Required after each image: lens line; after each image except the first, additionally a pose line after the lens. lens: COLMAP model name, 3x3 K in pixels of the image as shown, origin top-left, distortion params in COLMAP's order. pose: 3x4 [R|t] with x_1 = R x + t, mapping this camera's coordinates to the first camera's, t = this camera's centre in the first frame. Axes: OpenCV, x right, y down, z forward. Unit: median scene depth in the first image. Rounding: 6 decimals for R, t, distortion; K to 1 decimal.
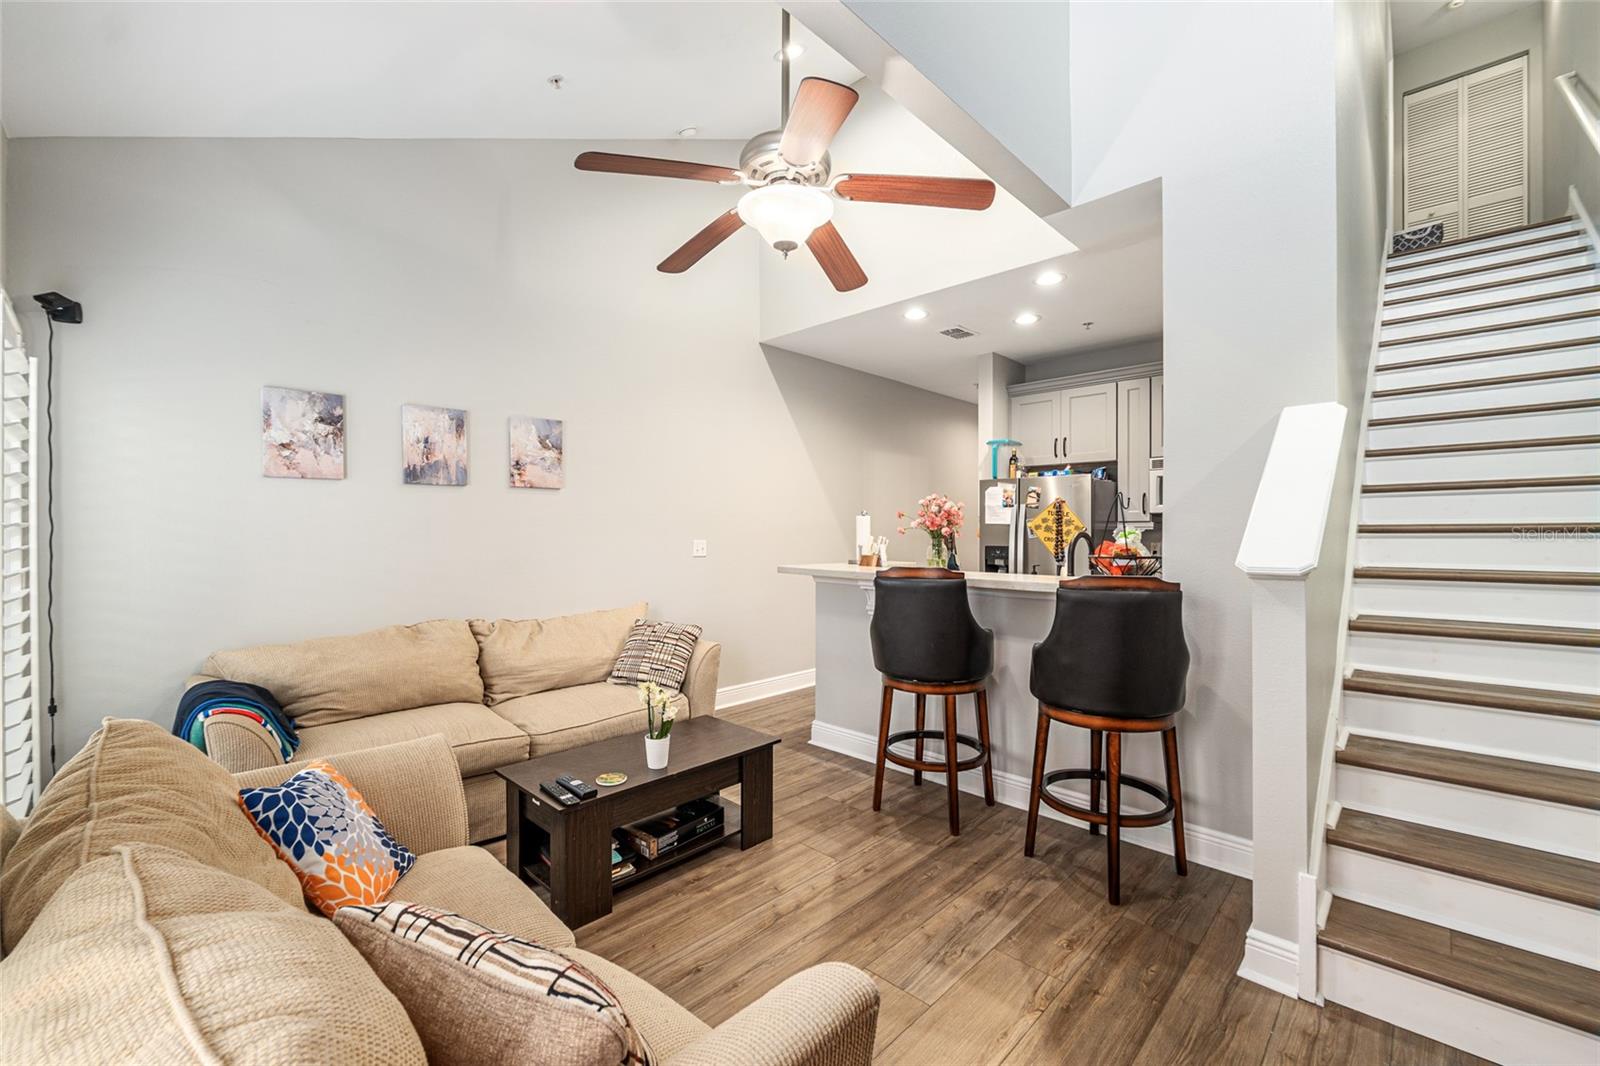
lens RADIAL K [[656.5, 0, 791.1], [0, 656.5, 537.5], [0, 0, 1]] dist [-0.017498, 0.002028]
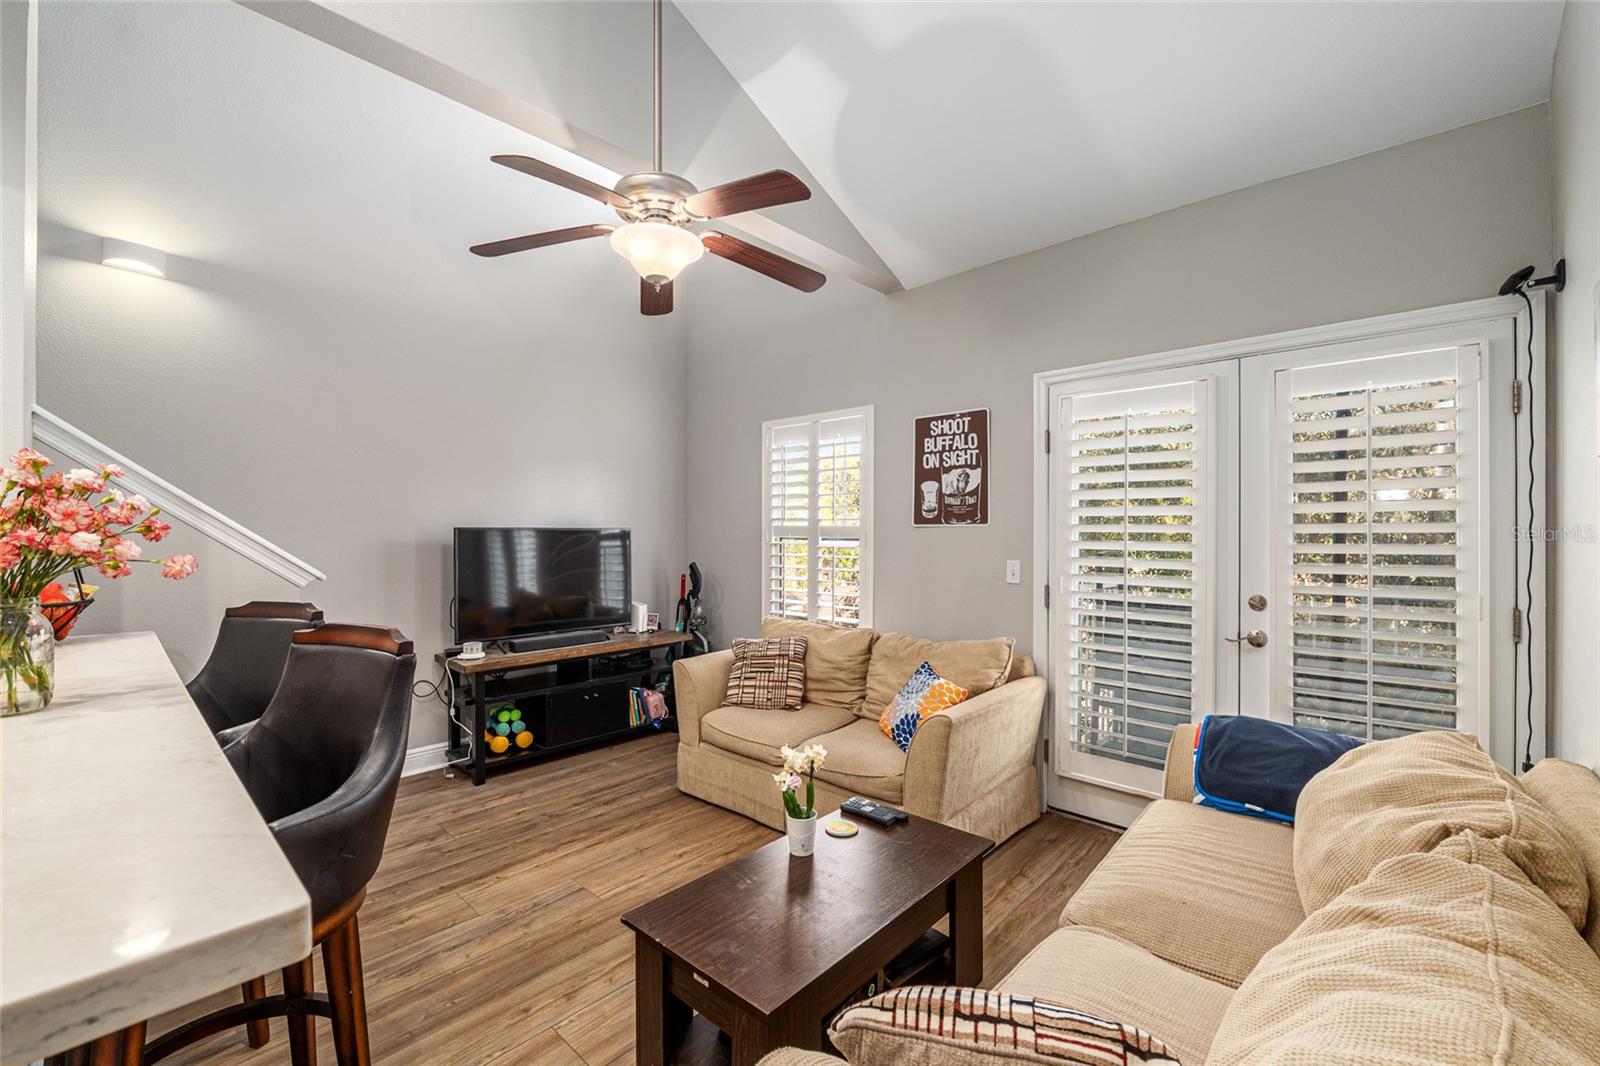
lens RADIAL K [[656.5, 0, 802.1], [0, 656.5, 537.4], [0, 0, 1]] dist [-0.017498, 0.002028]
pose [[-0.999289, -0.000646, -0.037710, -0.114330], [-0.001150, 0.999910, 0.013353, -0.027502], [0.037698, 0.013387, -0.999199, 1.163063]]
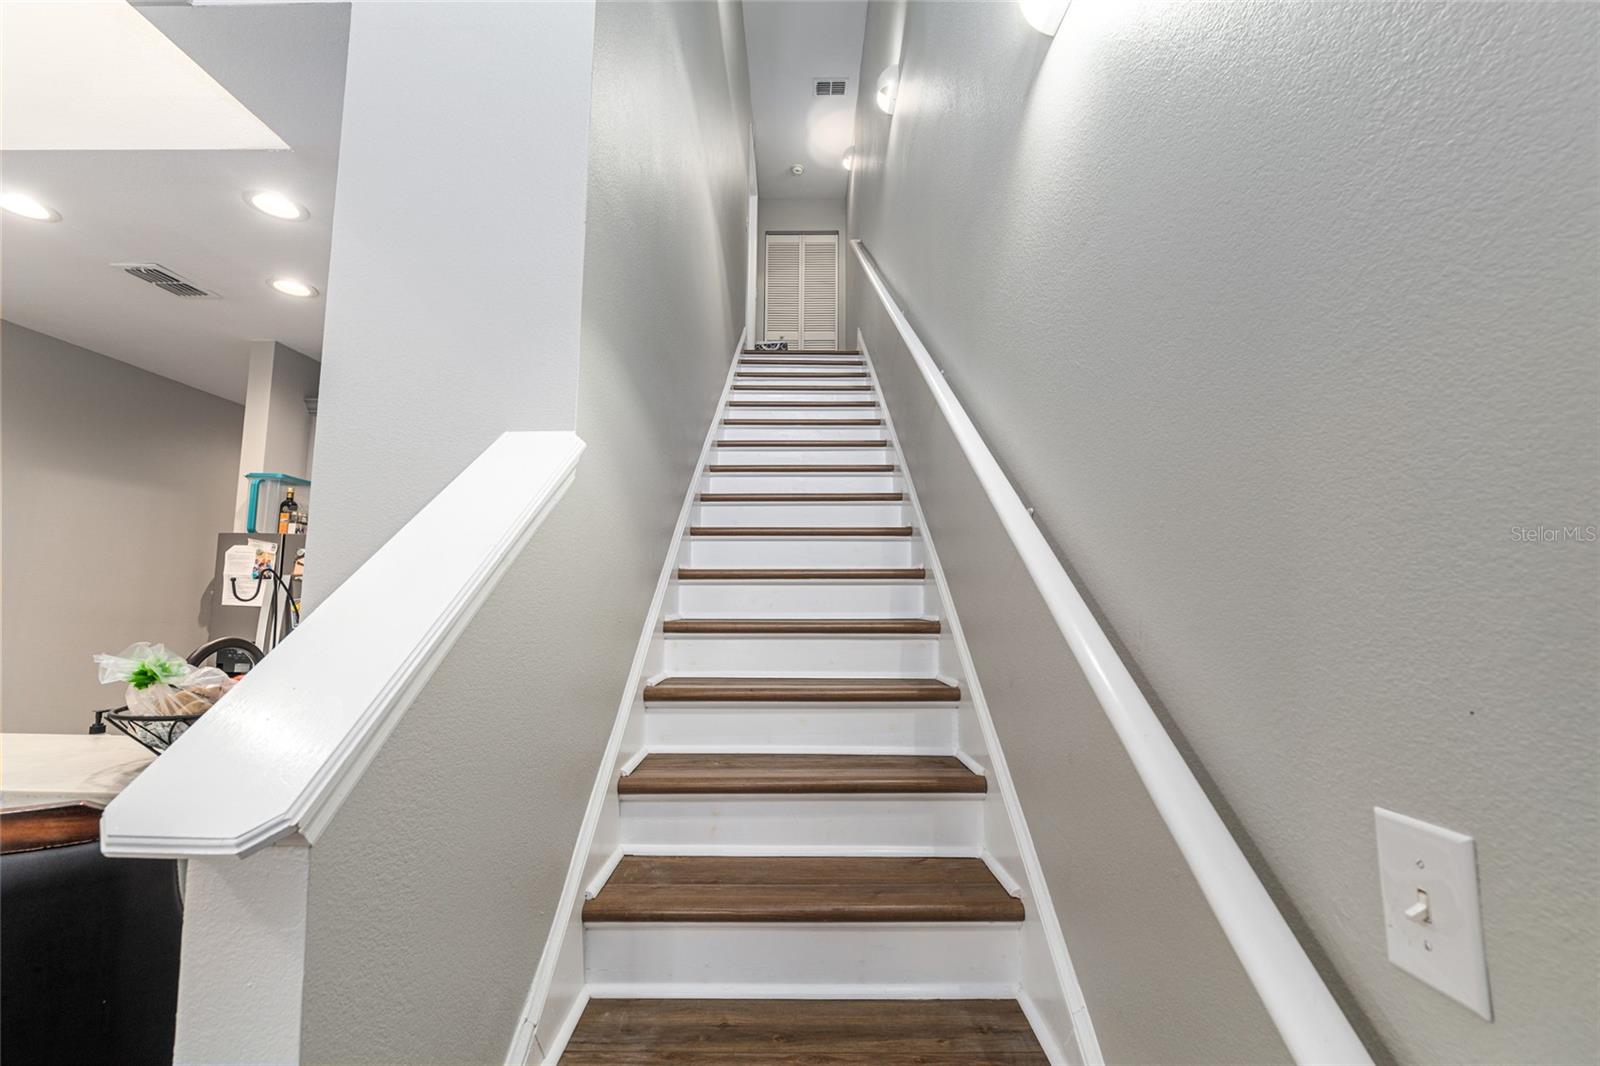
lens RADIAL K [[656.5, 0, 794.4], [0, 656.5, 538.2], [0, 0, 1]] dist [-0.017498, 0.002028]
pose [[0.716871, 0.071472, 0.693533, 0.344036], [-0.001719, 0.994910, -0.100753, -0.030668], [-0.697204, 0.071034, 0.713345, 0.261928]]
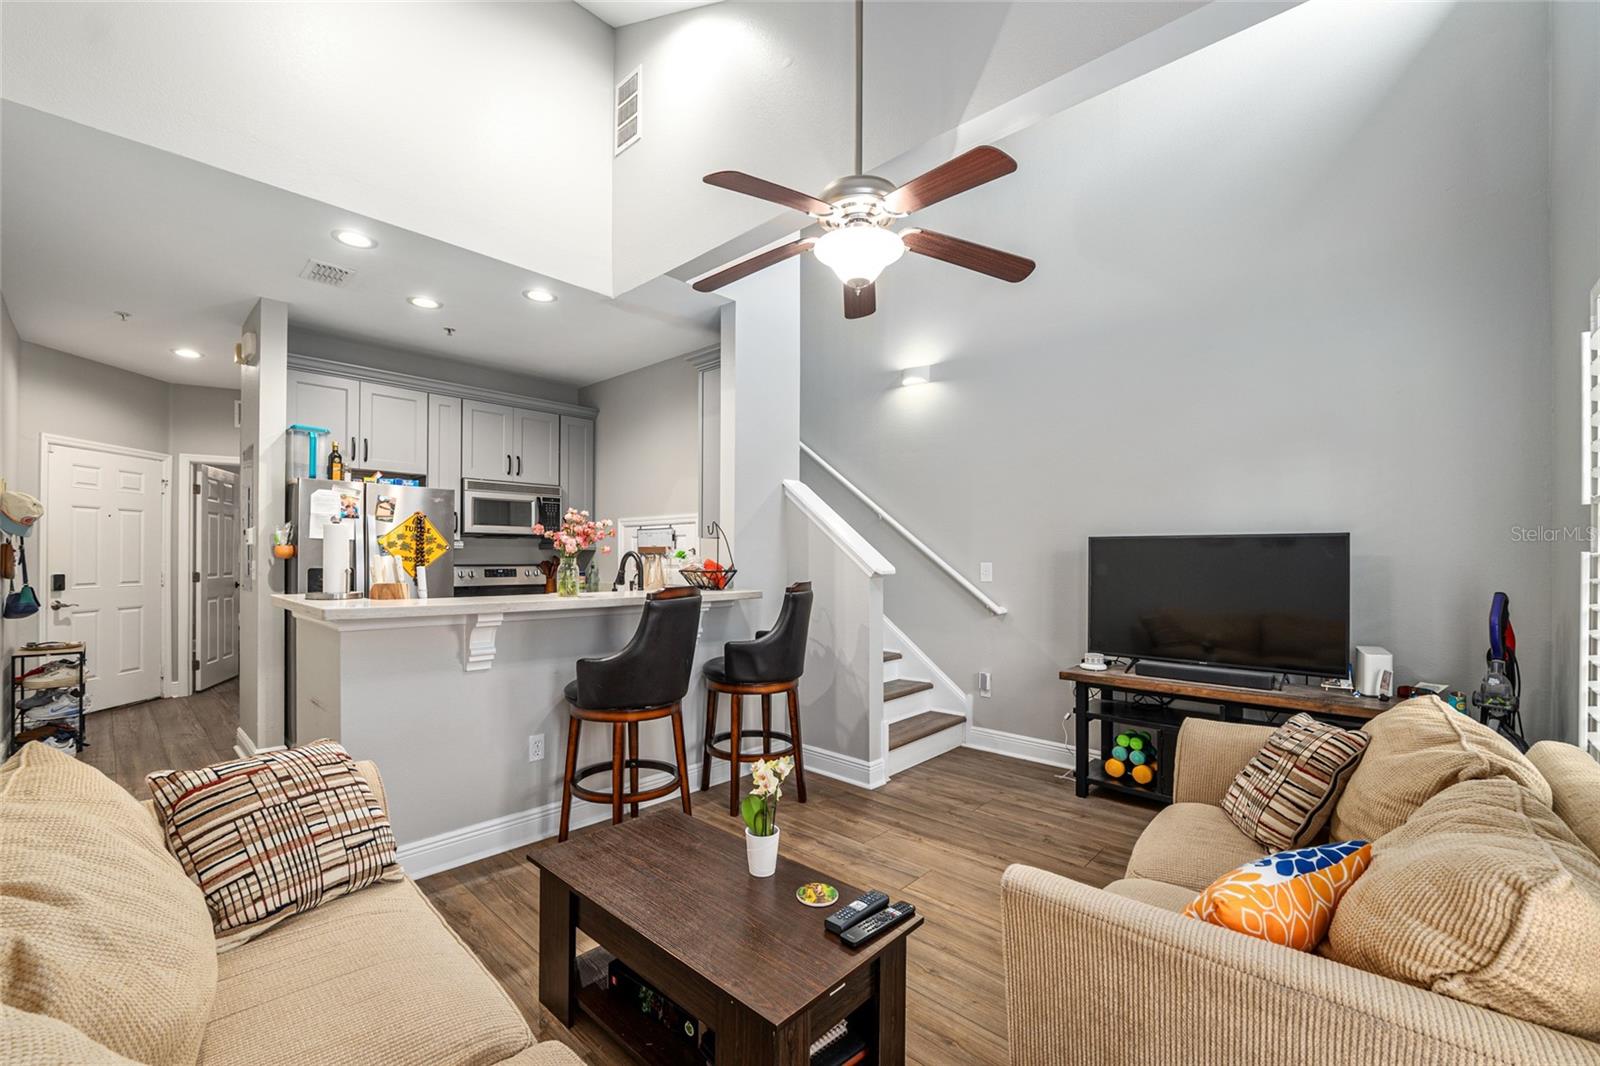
lens RADIAL K [[656.5, 0, 792.7], [0, 656.5, 556.0], [0, 0, 1]] dist [-0.017498, 0.002028]
pose [[-0.026217, -0.000627, 0.999656, -0.605022], [0.001133, 0.999999, 0.000657, -0.001157], [-0.999656, 0.001149, -0.026216, 0.641372]]
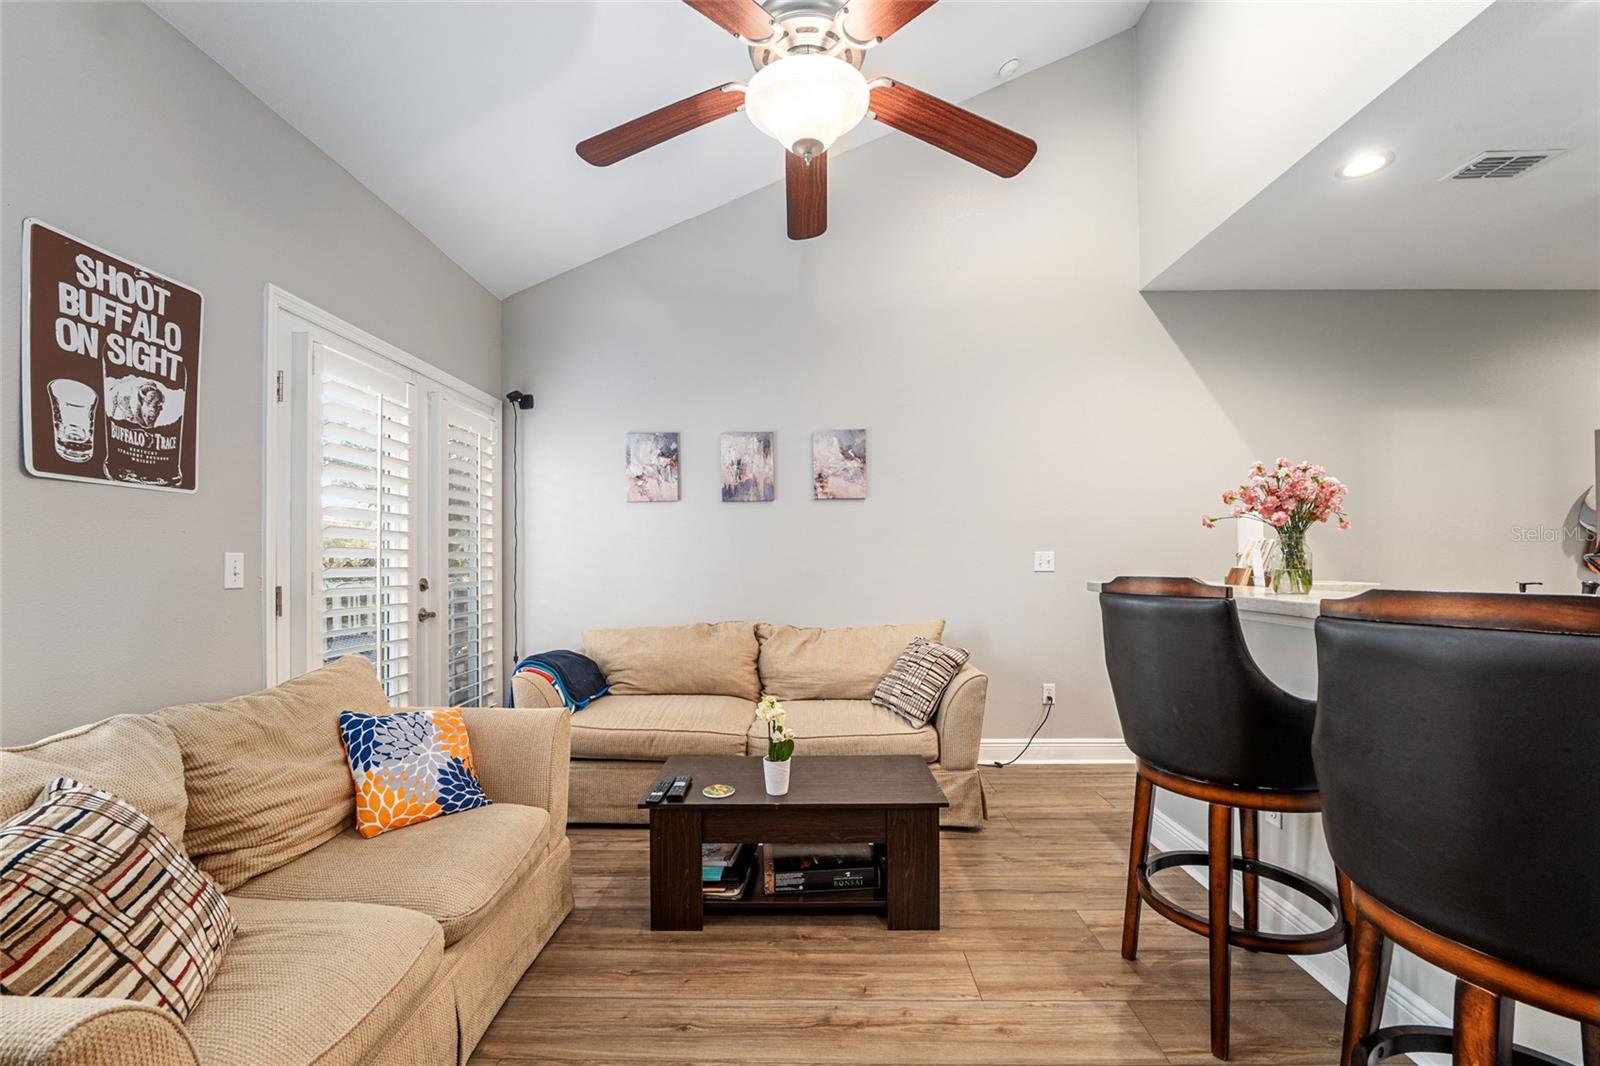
lens RADIAL K [[656.5, 0, 795.8], [0, 656.5, 558.6], [0, 0, 1]] dist [-0.017498, 0.002028]
pose [[0.684314, -0.005997, -0.729162, 0.304326], [-0.000083, 0.999966, -0.008302, 0.024705], [0.729187, 0.005742, 0.684290, 0.264033]]
